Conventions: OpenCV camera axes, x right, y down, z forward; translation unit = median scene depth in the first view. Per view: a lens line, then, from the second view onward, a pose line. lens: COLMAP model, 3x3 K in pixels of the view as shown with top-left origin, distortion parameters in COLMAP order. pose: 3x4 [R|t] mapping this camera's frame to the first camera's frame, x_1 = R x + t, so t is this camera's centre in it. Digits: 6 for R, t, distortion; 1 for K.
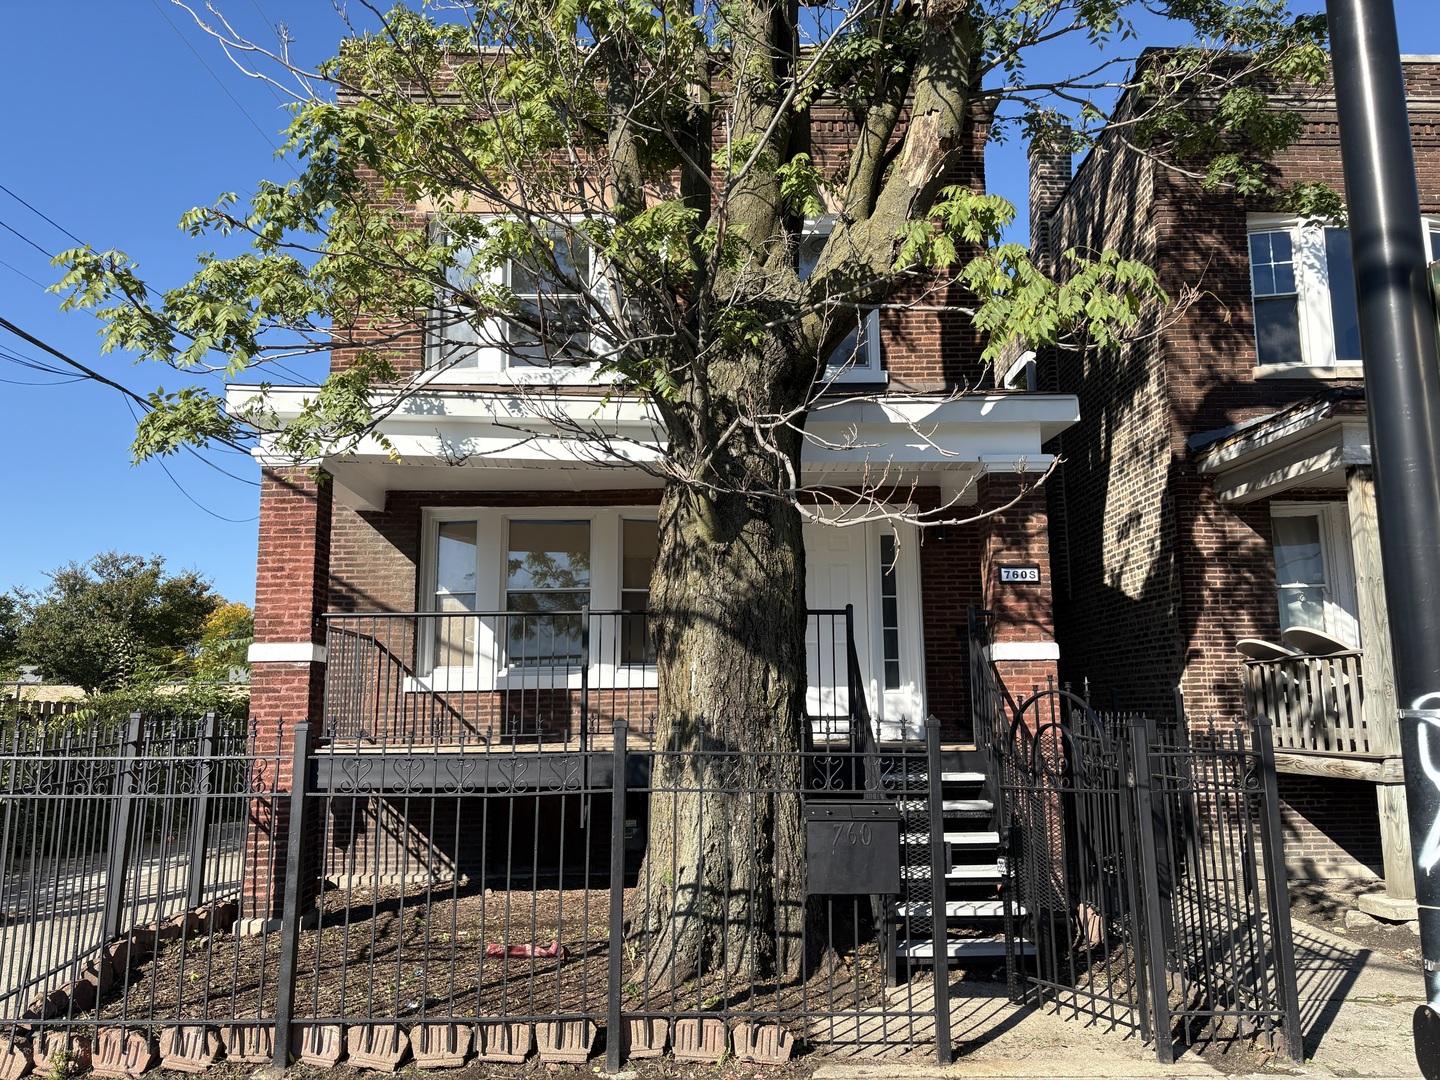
lens RADIAL K [[1096.0, 0, 720.0], [0, 1096.0, 540.0], [0, 0, 1]] dist [0.056563, -0.054763]
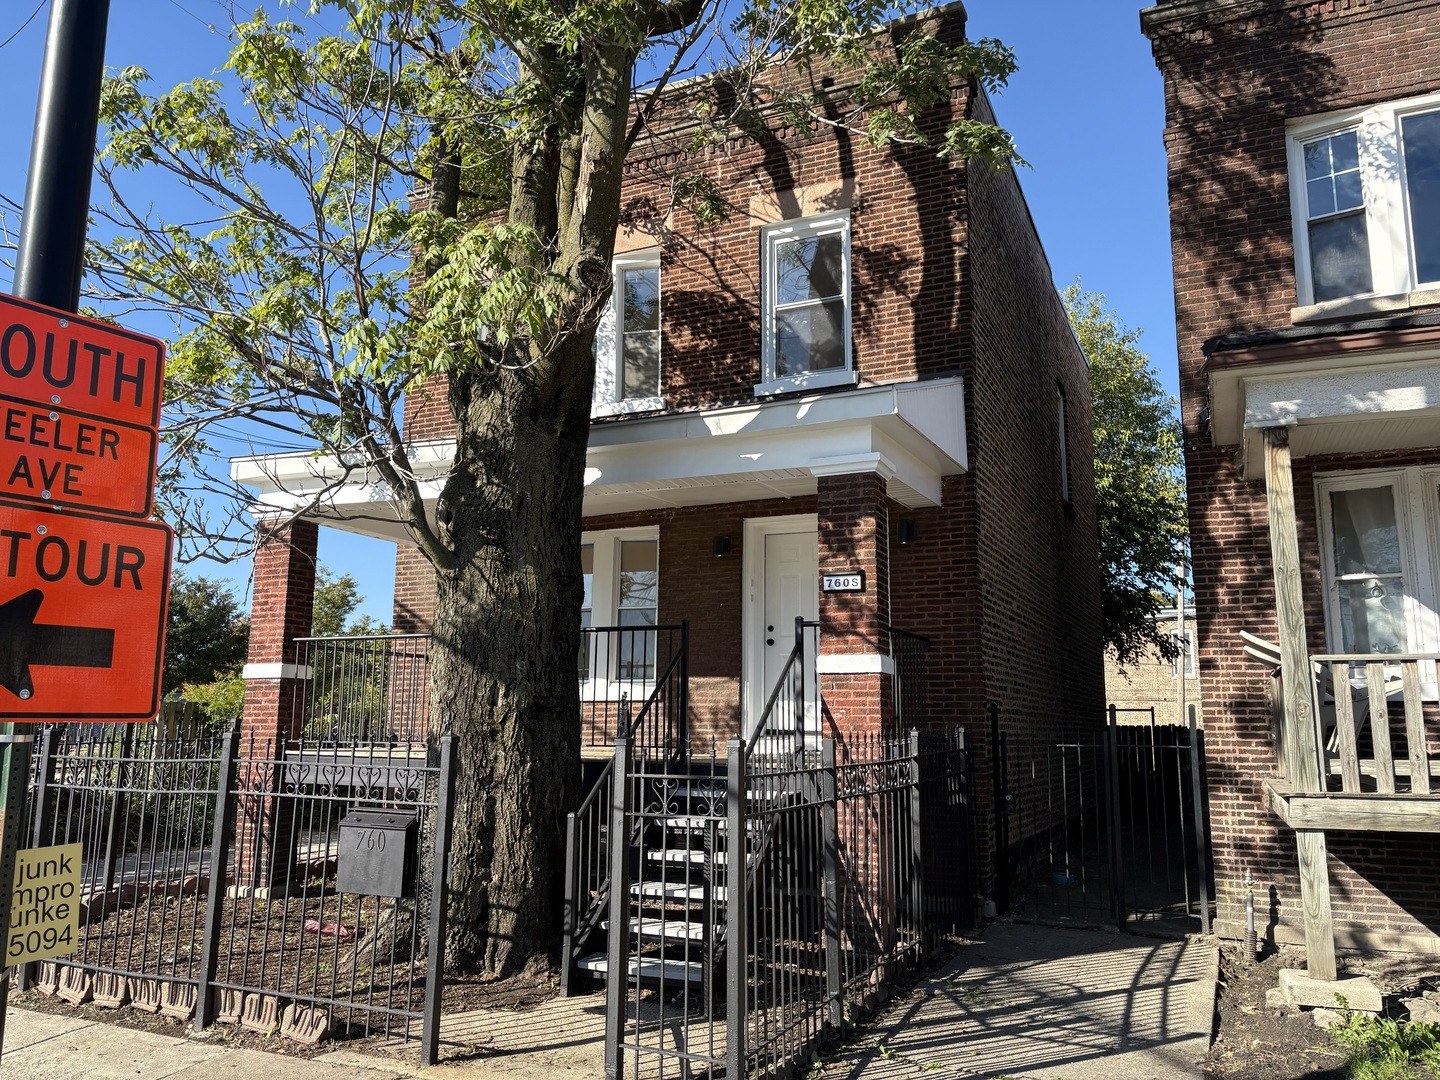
lens RADIAL K [[1096.0, 0, 720.0], [0, 1096.0, 540.0], [0, 0, 1]] dist [0.056563, -0.054763]
pose [[0.896509, -0.057737, -0.439246, 0.485517], [0.054296, 0.998316, -0.020406, 0.006836], [0.439685, -0.005555, 0.898135, 0.092830]]
